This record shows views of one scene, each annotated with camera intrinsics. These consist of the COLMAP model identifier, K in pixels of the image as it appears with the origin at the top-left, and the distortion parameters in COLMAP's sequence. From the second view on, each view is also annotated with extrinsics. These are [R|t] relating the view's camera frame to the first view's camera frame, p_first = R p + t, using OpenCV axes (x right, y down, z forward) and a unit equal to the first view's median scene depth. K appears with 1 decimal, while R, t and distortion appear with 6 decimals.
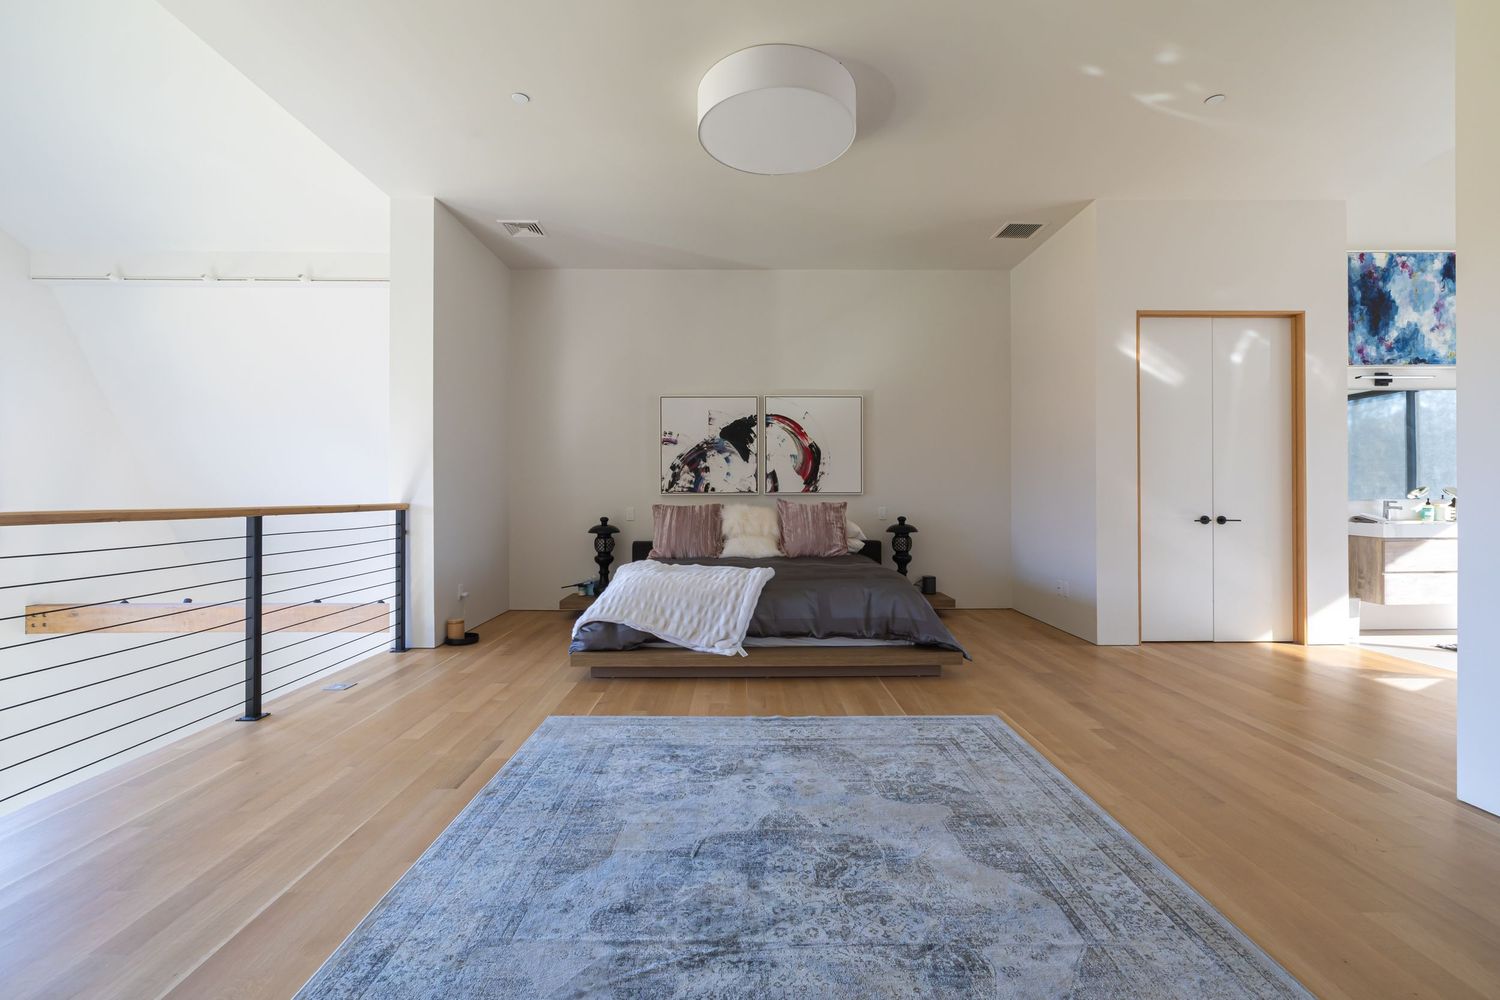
lens RADIAL K [[635.2, 0, 755.0], [0, 635.2, 491.4], [0, 0, 1]] dist [-0.001583, -0.000002]
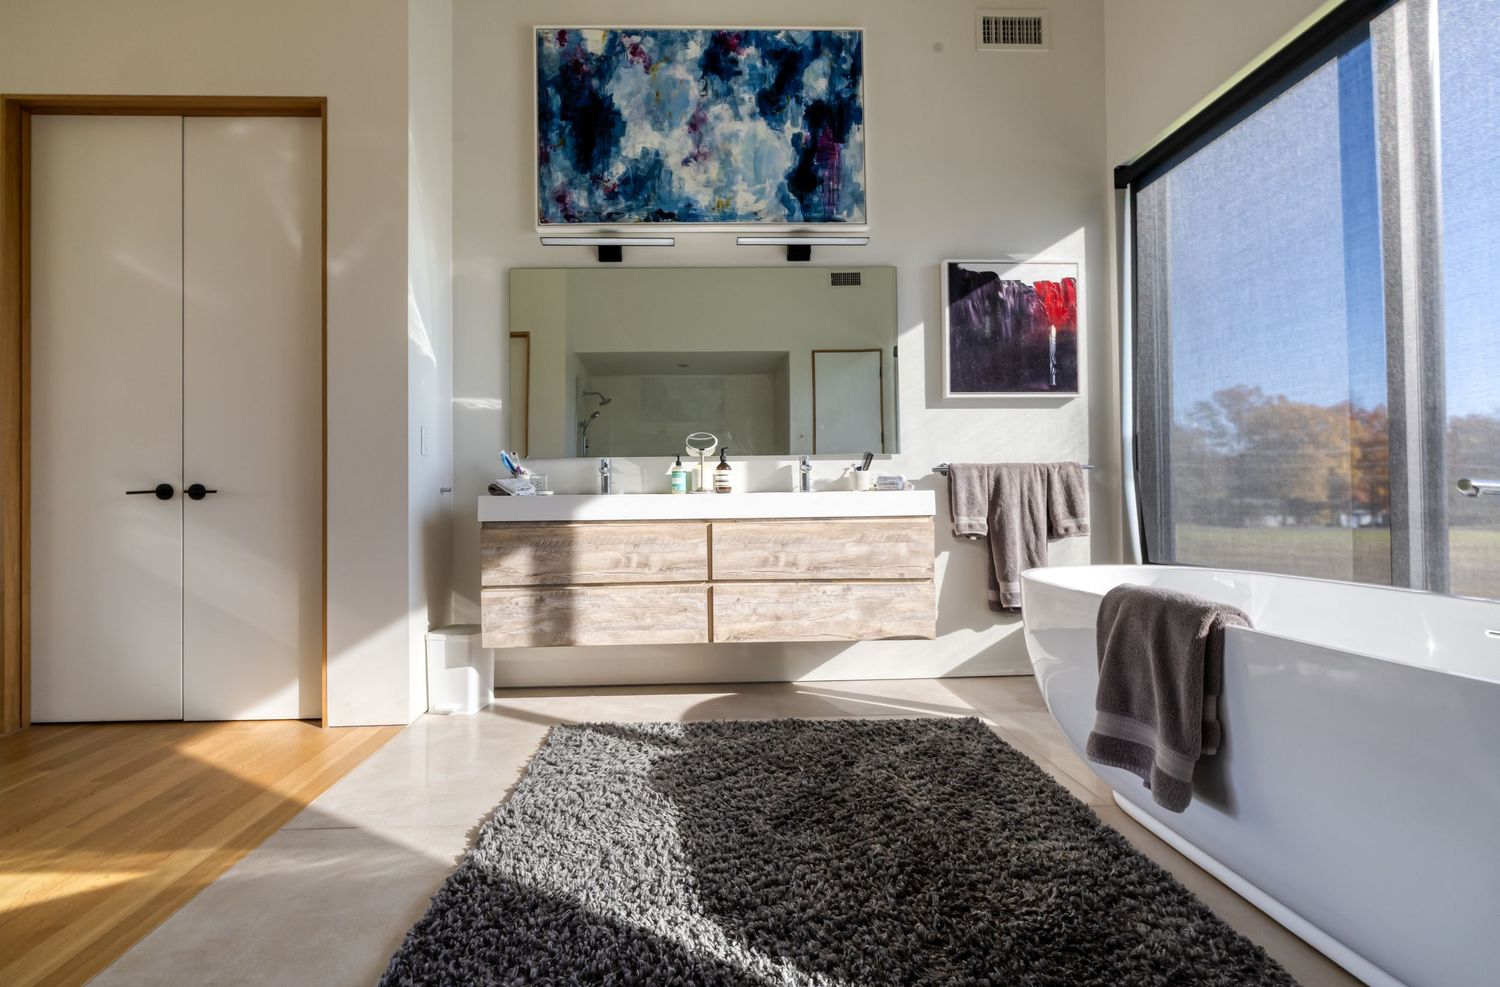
lens RADIAL K [[635.2, 0, 748.5], [0, 635.2, 496.3], [0, 0, 1]] dist [-0.001583, -0.000002]
pose [[0.999667, -0.009406, 0.024042, 0.163486], [0.009818, 0.999806, -0.017062, 0.008633], [-0.023876, 0.017293, 0.999565, 0.063156]]
